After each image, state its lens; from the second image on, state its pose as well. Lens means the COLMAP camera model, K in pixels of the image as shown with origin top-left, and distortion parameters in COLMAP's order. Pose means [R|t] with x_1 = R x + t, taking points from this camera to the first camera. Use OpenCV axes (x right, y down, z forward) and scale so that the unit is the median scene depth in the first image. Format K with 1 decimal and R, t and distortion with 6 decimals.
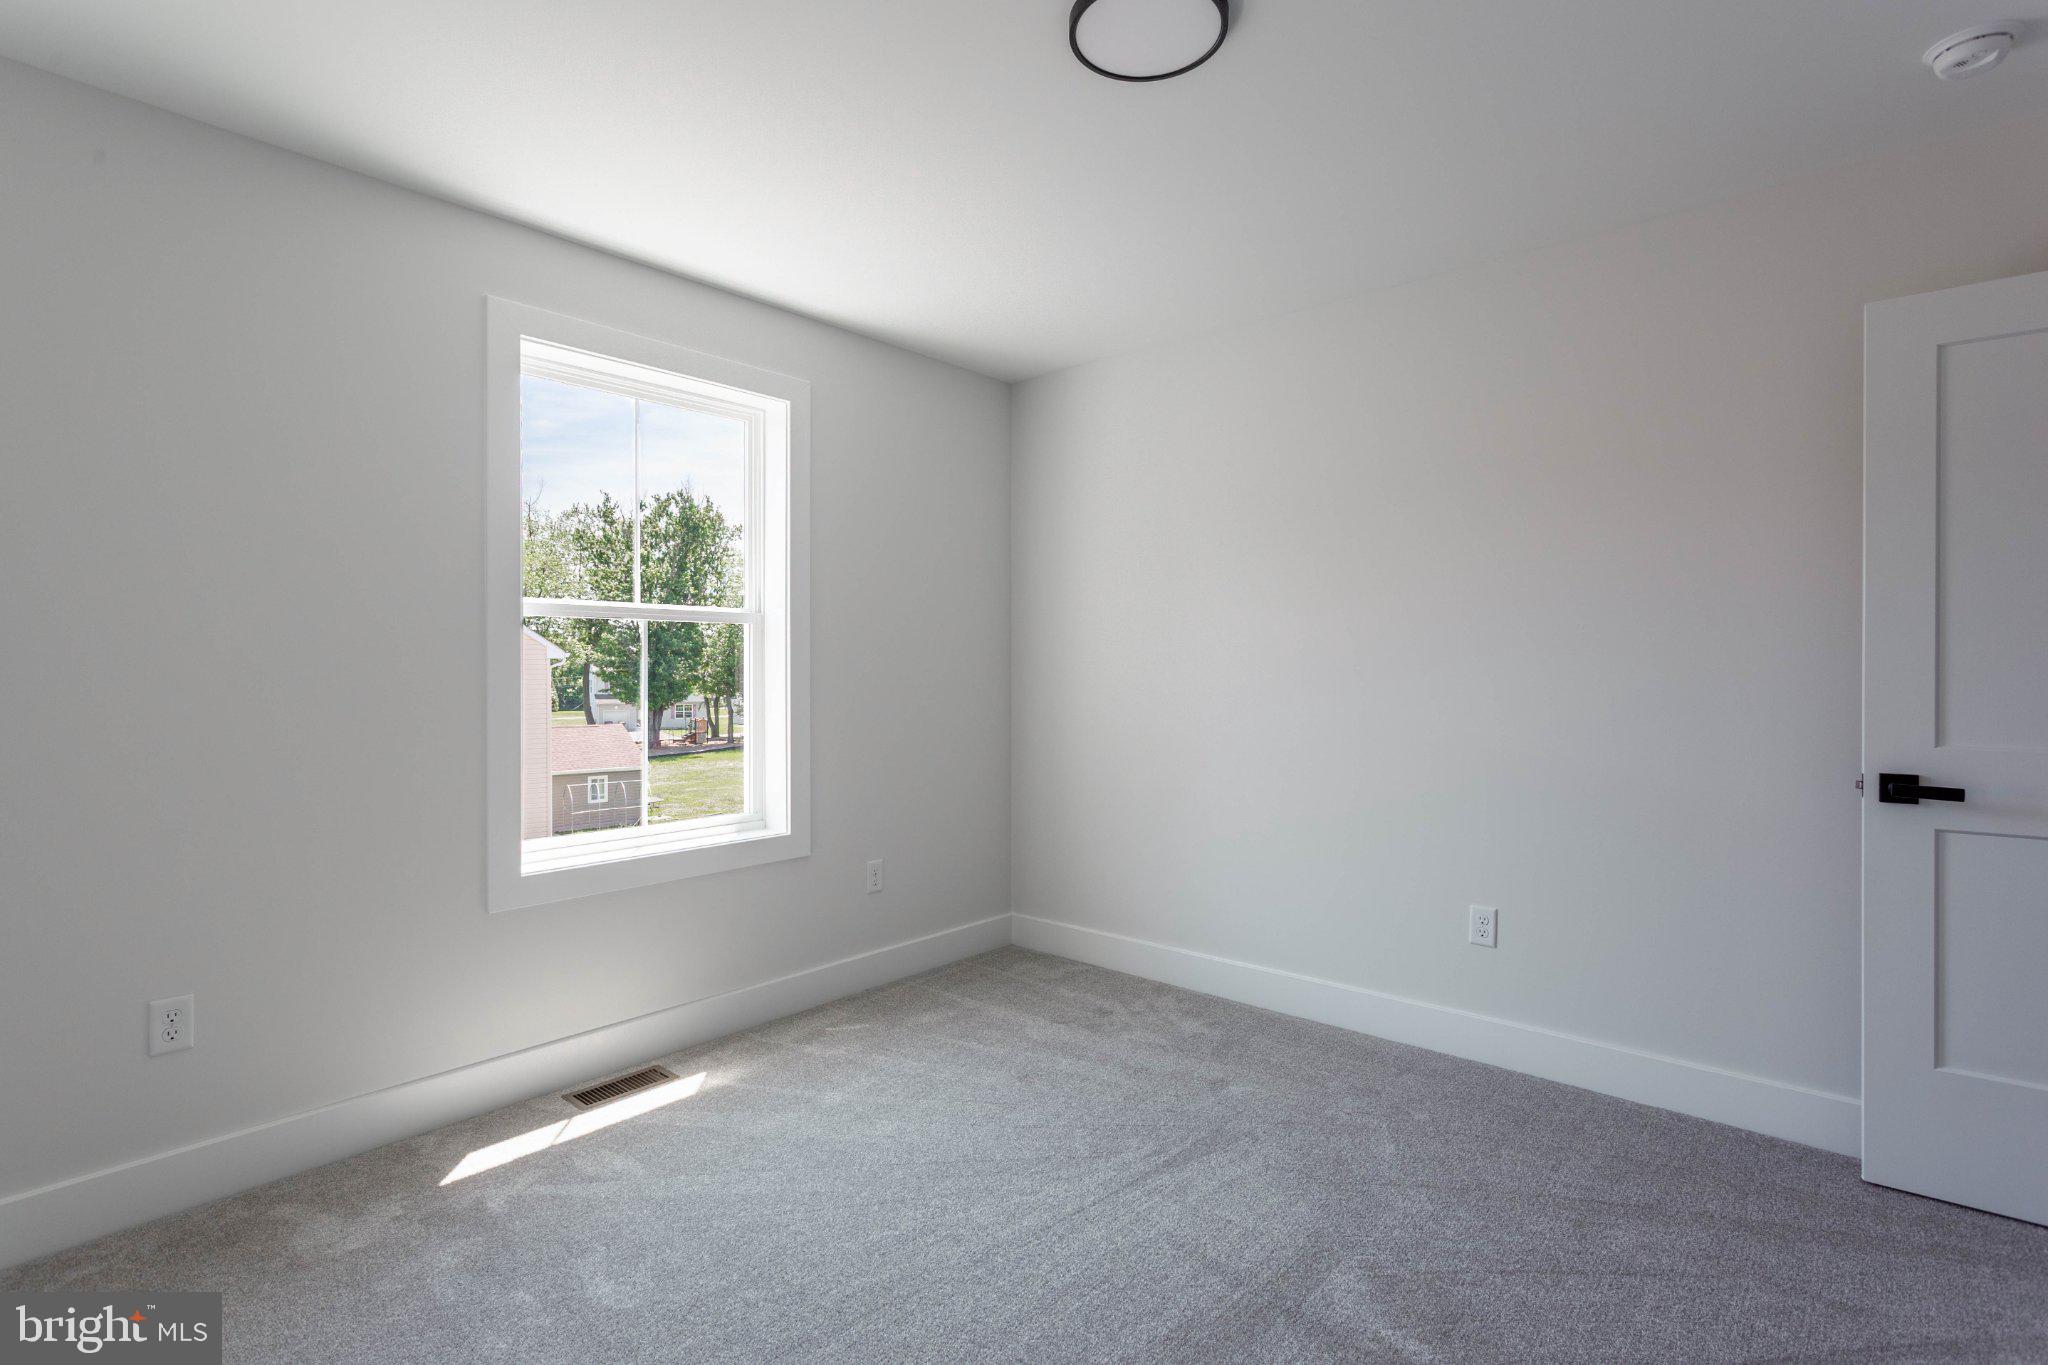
lens RADIAL K [[991.8, 0, 1031.3], [0, 991.8, 679.2], [0, 0, 1]] dist [0.003765, 0.001821]
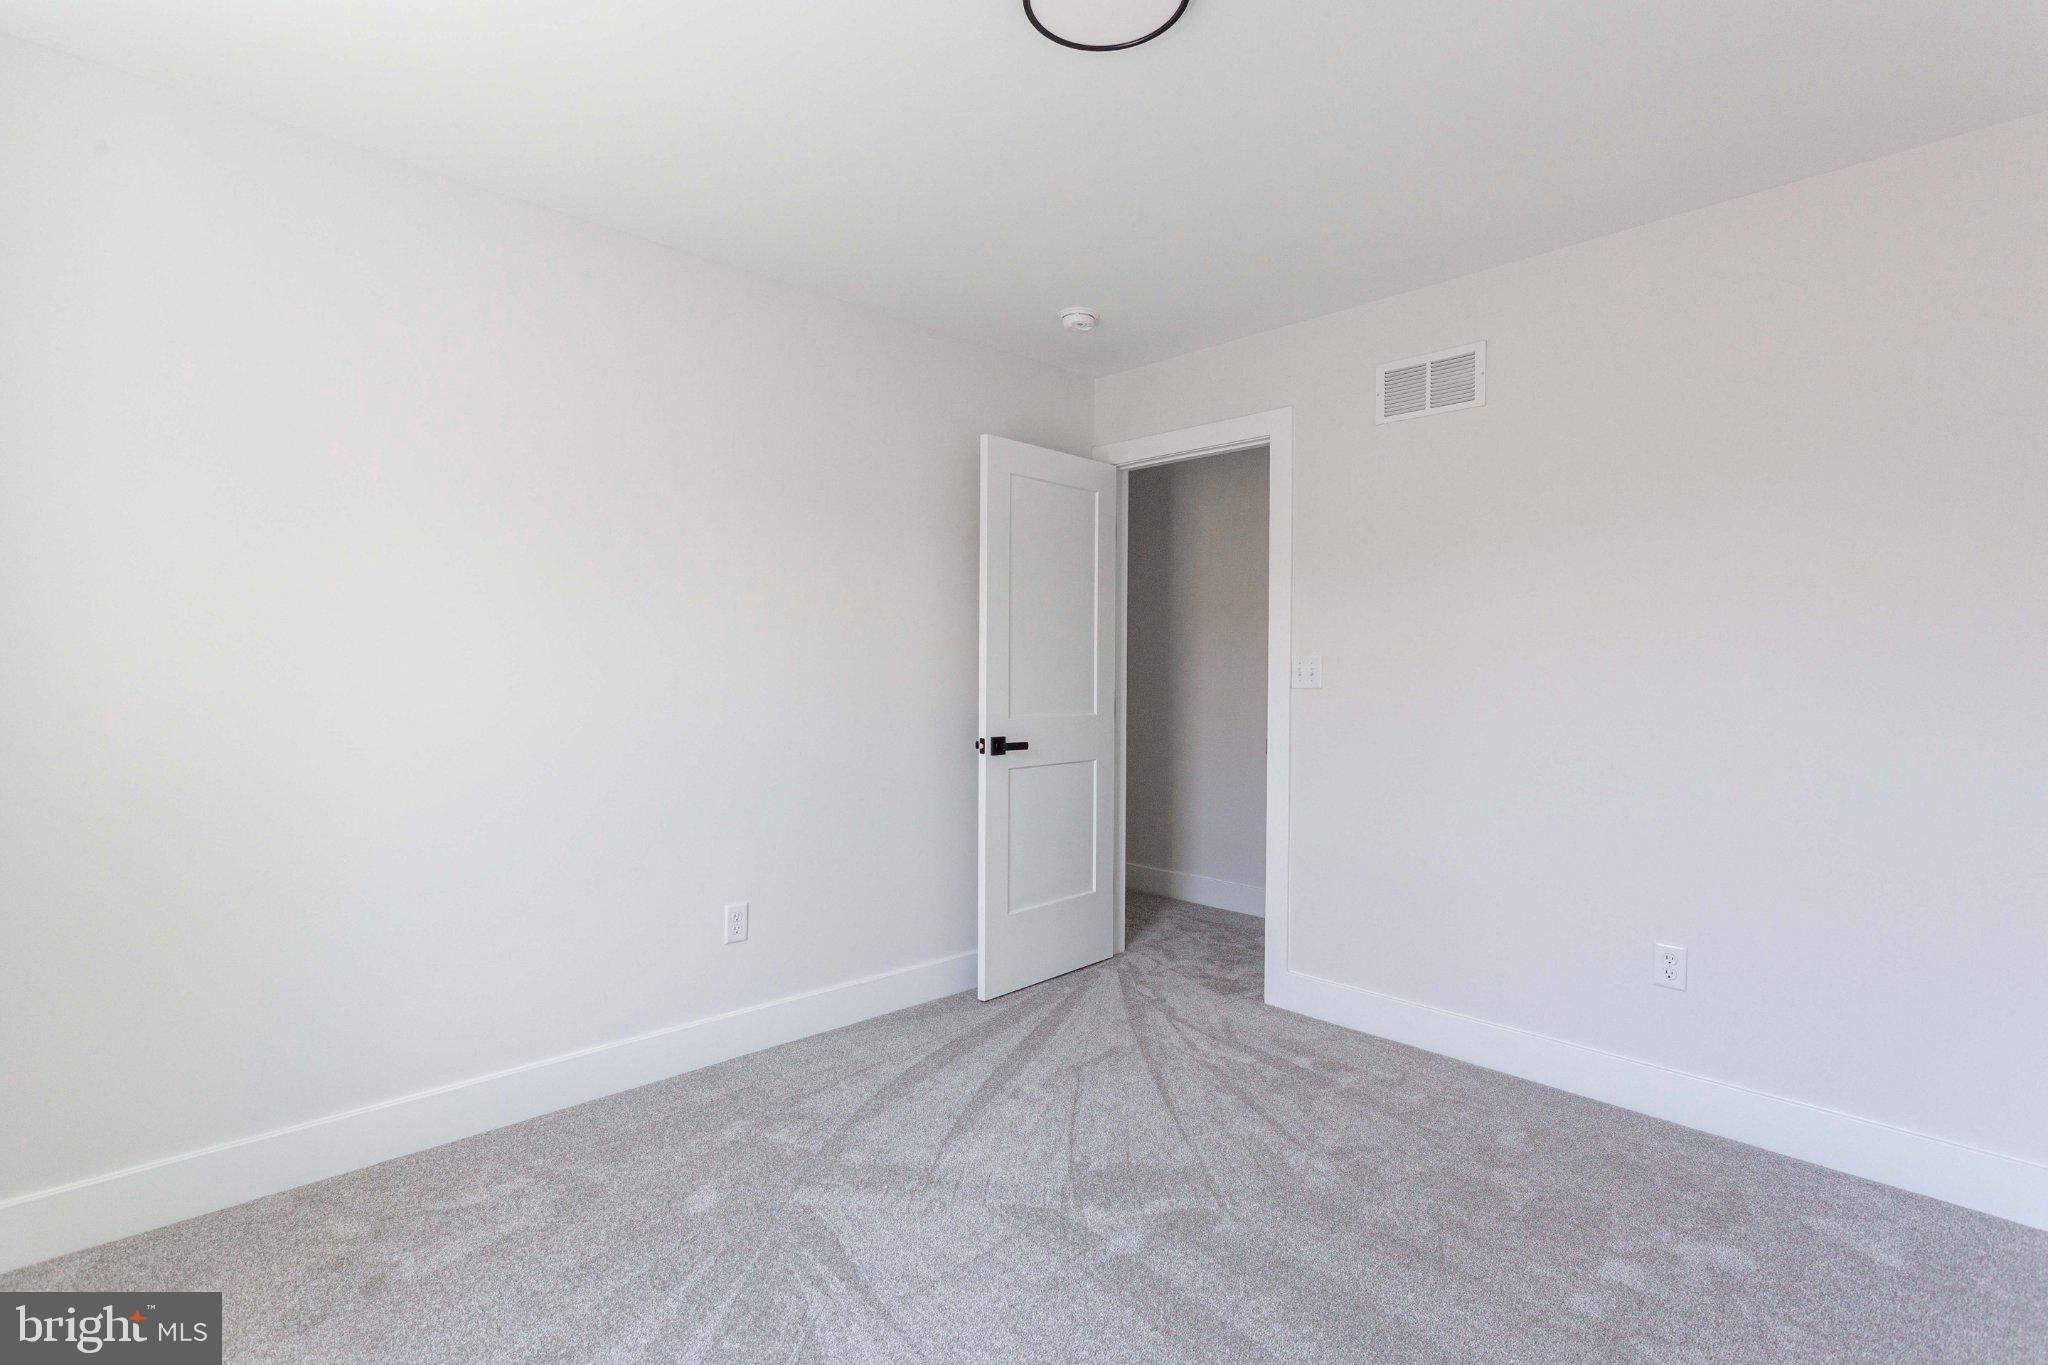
lens RADIAL K [[991.8, 0, 1009.2], [0, 991.8, 679.4], [0, 0, 1]] dist [0.003765, 0.001821]
pose [[0.052439, 0.007230, 0.998598, -1.342734], [0.003224, 0.999967, -0.007410, 0.030379], [-0.998619, 0.003608, 0.052414, 1.706386]]
